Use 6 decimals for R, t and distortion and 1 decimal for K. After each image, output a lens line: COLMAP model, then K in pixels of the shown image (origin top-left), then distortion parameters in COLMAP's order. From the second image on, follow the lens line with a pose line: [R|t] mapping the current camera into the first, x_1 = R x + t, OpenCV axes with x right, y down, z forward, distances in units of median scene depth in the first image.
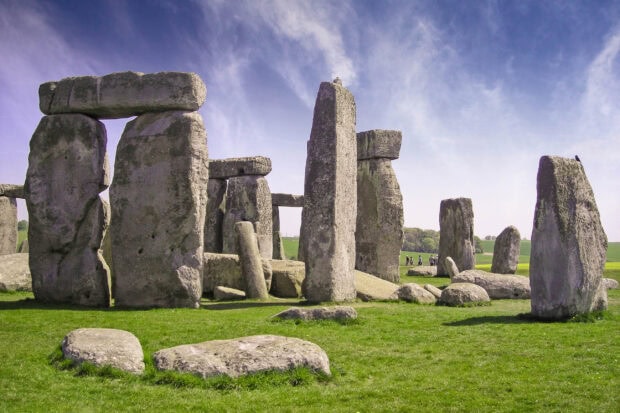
lens RADIAL K [[749.4, 0, 310.0], [0, 749.4, 206.5], [0, 0, 1]] dist [-0.170232, 0.002391]
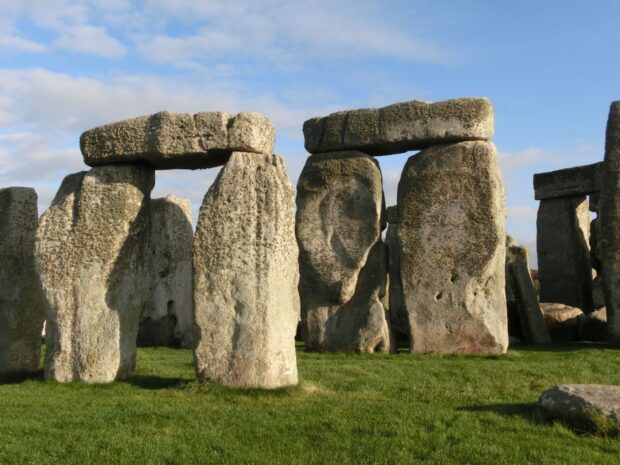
lens RADIAL K [[737.0, 0, 310.0], [0, 737.0, 232.5], [0, 0, 1]] dist [-0.075168, 0.011191]
pose [[0.990507, -0.045767, -0.129617, -0.258207], [0.041793, 0.998574, -0.033218, 0.004669], [0.130953, 0.027486, 0.991007, 0.081438]]
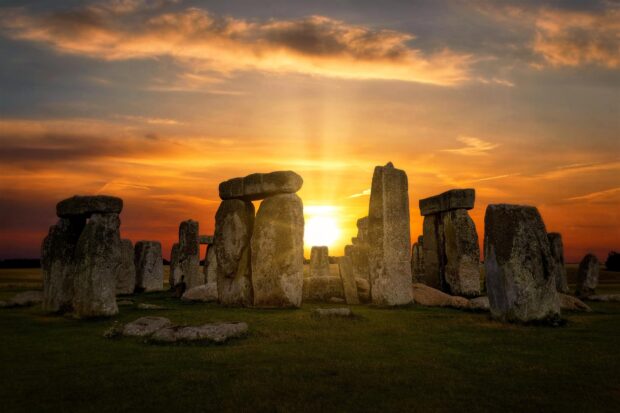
lens RADIAL K [[511.0, 0, 310.0], [0, 511.0, 206.5], [0, 0, 1]] dist [0.092923, -0.003016]
pose [[0.899803, -0.072404, -0.430246, 0.379741], [0.040227, 0.995701, -0.083434, 0.002830], [0.434438, 0.057766, 0.898848, -0.034511]]
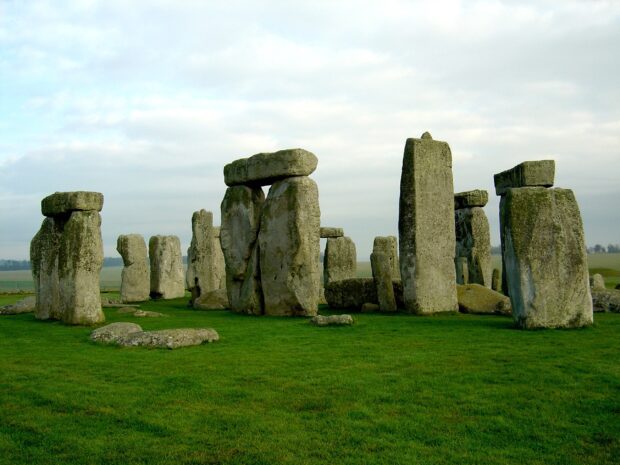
lens RADIAL K [[737.0, 0, 310.0], [0, 737.0, 232.5], [0, 0, 1]] dist [-0.075168, 0.011191]
pose [[0.816480, -0.060650, -0.574179, 0.629581], [0.063087, 0.997885, -0.015696, -0.001006], [0.573916, -0.023408, 0.818579, -0.117358]]
